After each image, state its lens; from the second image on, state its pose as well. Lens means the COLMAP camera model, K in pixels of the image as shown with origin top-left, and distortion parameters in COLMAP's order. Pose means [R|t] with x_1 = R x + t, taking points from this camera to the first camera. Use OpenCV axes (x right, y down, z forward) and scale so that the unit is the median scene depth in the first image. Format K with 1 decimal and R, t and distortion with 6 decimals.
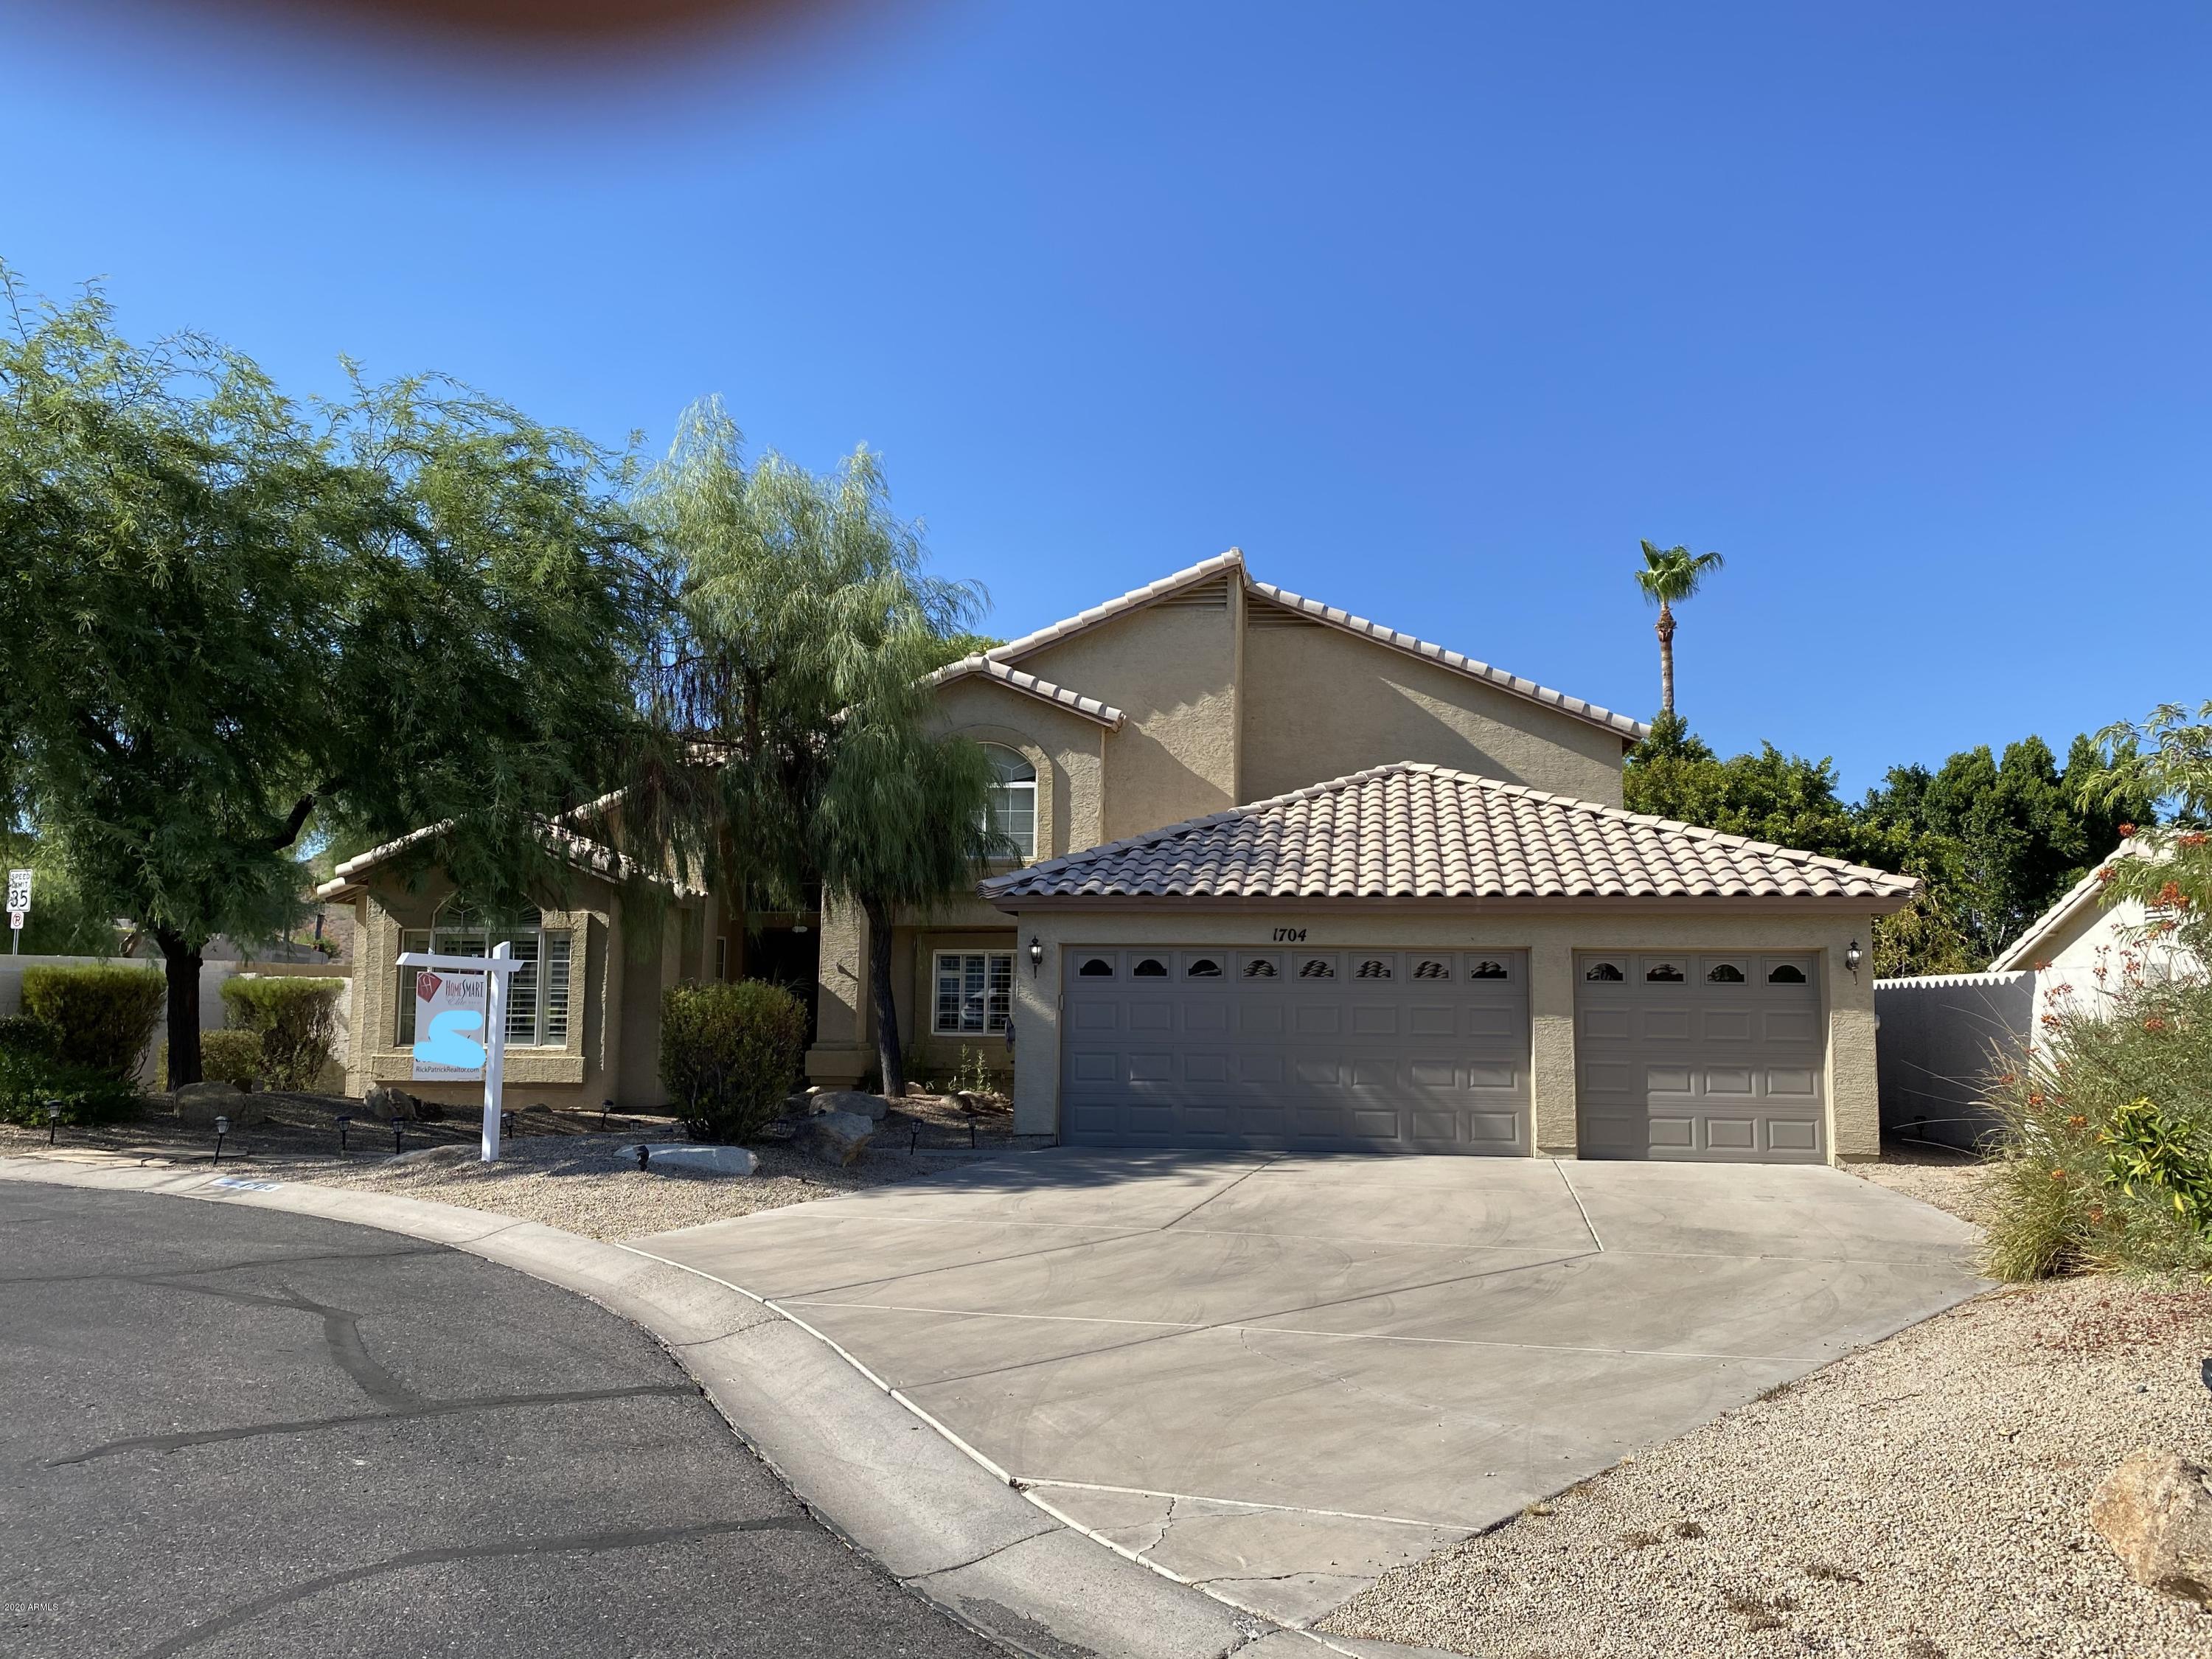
lens RADIAL K [[1651.4, 0, 1106.0], [0, 1651.4, 829.5], [0, 0, 1]] dist [0.006044, -0.000120]
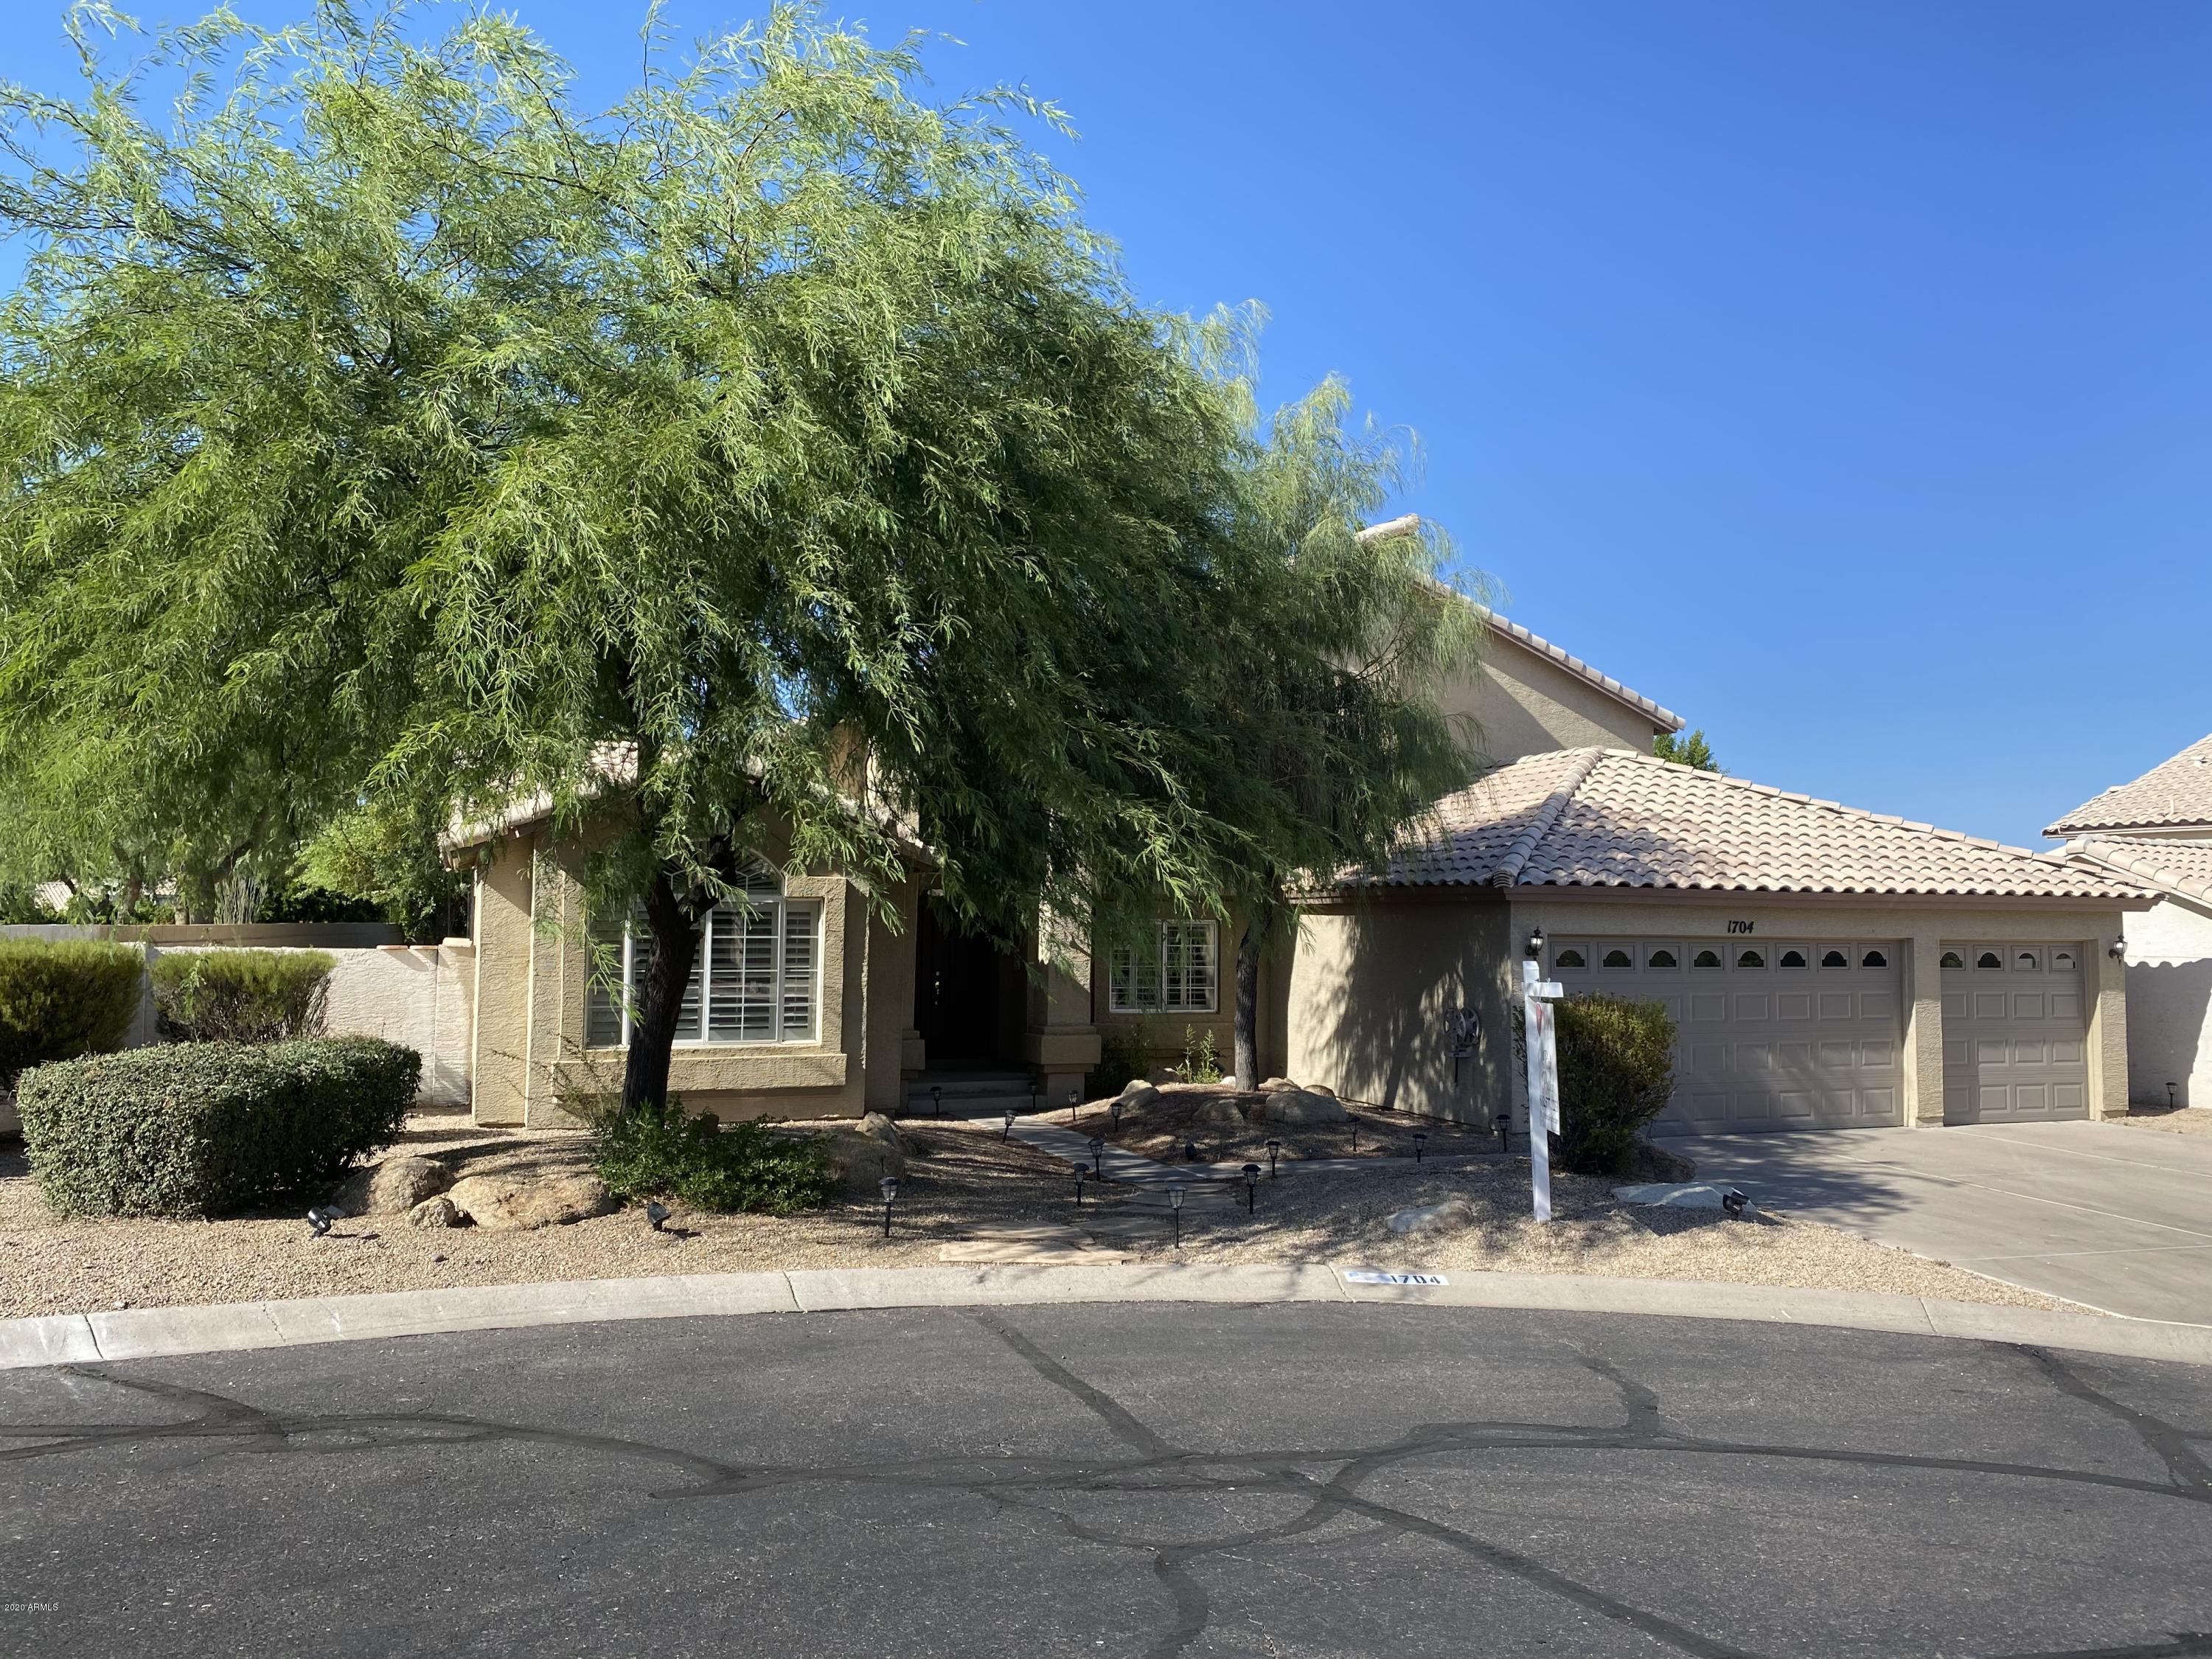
lens RADIAL K [[1672.7, 0, 1106.0], [0, 1672.7, 829.5], [0, 0, 1]] dist [0.003898, 0.001214]
pose [[0.876927, 0.028431, 0.479781, -0.601155], [-0.055292, 0.997589, 0.041945, -0.015959], [-0.477432, -0.063311, 0.876385, 0.213975]]
